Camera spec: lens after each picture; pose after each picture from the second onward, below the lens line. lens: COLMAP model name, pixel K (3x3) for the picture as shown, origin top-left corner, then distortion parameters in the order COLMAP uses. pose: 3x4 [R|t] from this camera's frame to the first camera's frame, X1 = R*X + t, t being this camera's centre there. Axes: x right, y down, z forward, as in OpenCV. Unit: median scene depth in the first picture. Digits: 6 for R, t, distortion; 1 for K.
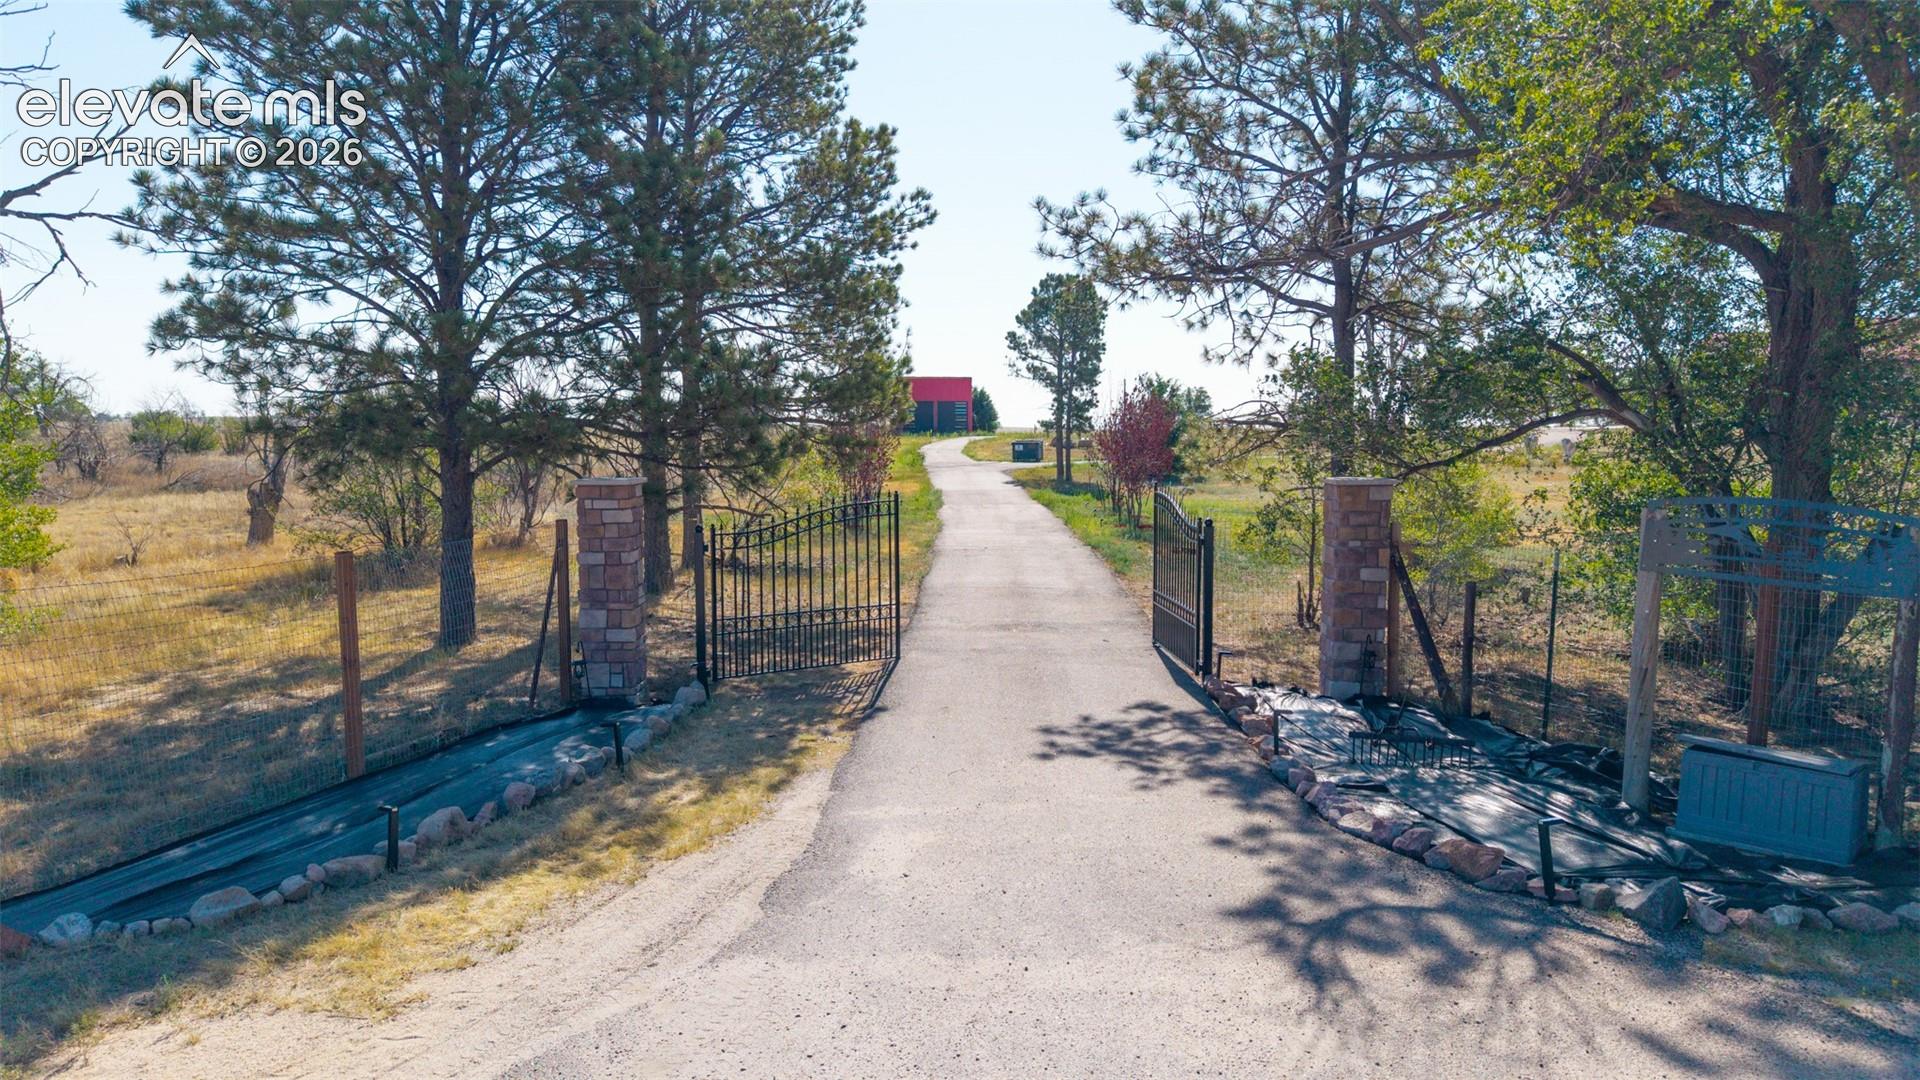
lens RADIAL K [[1364.0, 0, 957.7], [0, 1364.0, 497.7], [0, 0, 1]] dist [0.097497, -0.124376]
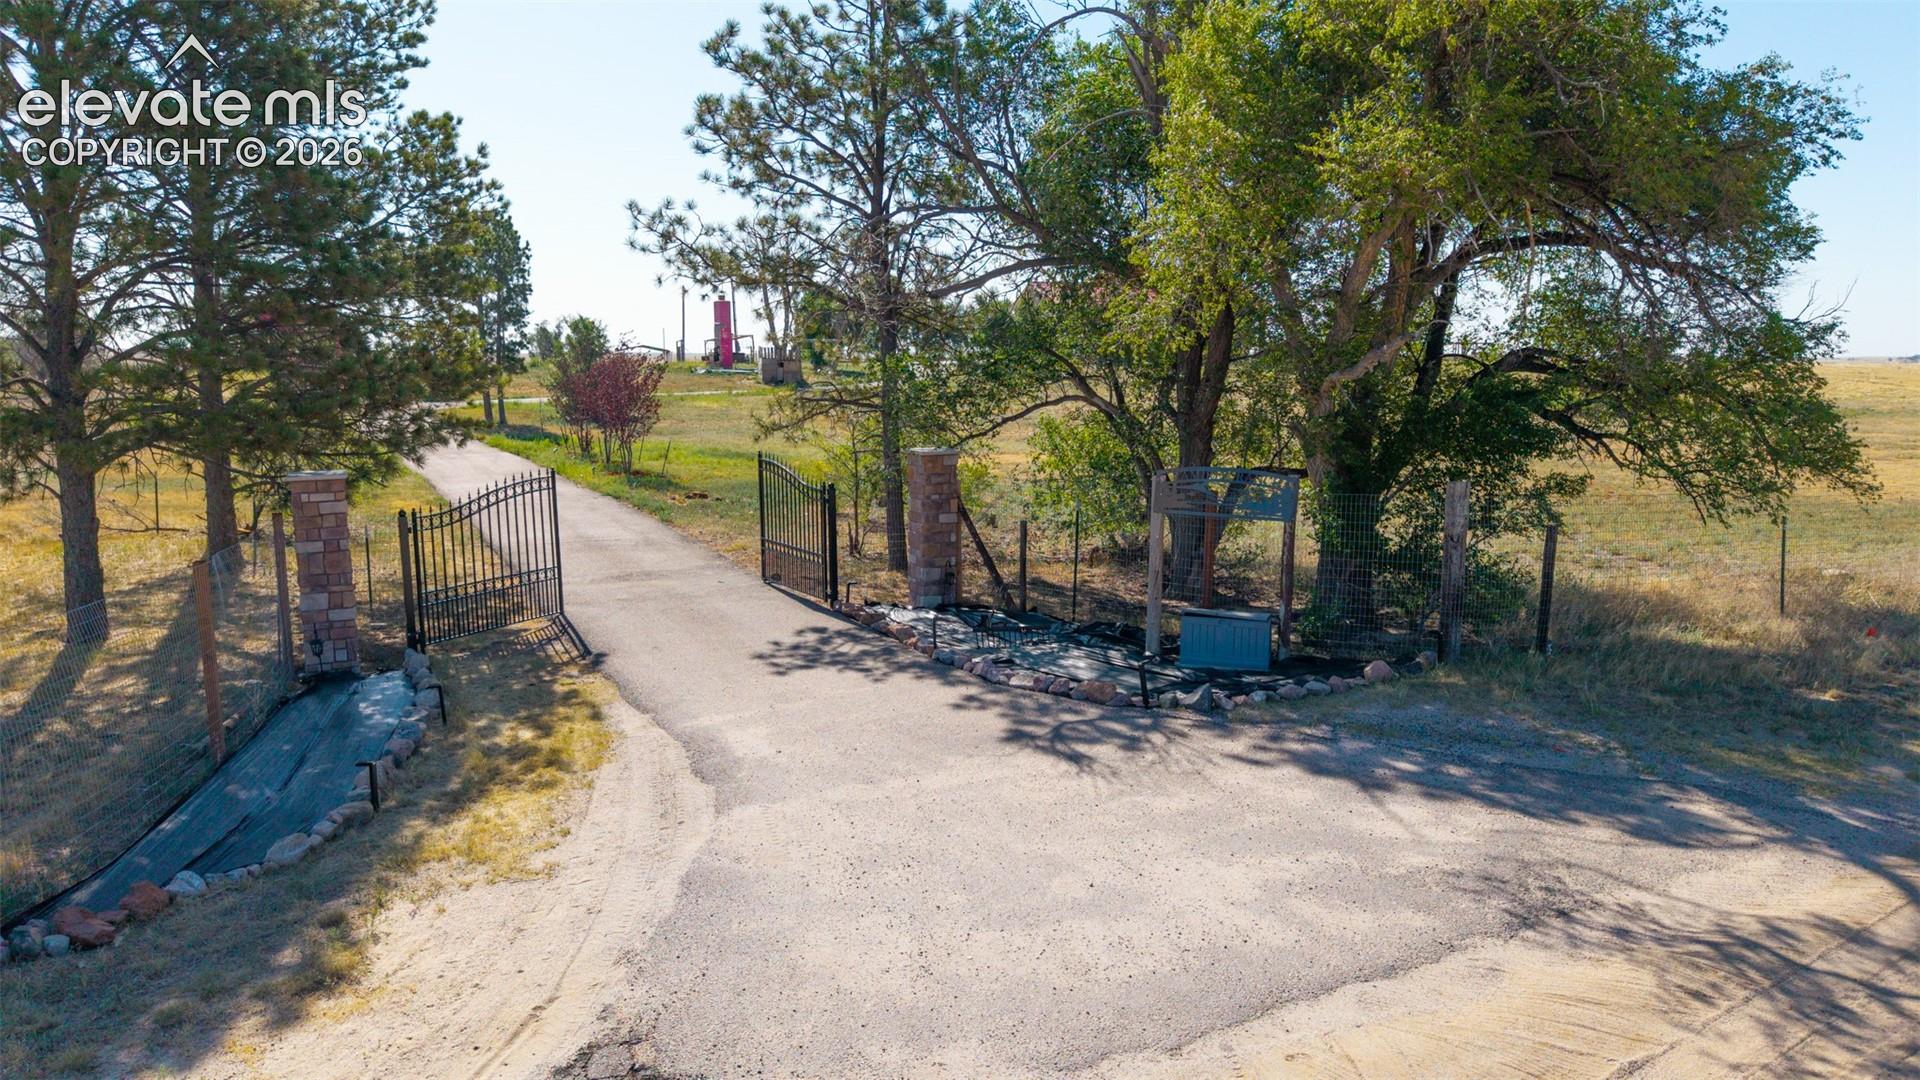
lens RADIAL K [[1361.7, 0, 1036.5], [0, 1361.7, 533.0], [0, 0, 1]] dist [0.073298, -0.124163]
pose [[0.863302, -0.066410, 0.500299, -0.424201], [0.023157, 0.995473, 0.092180, -0.073741], [-0.504156, -0.067994, 0.860932, -0.320549]]
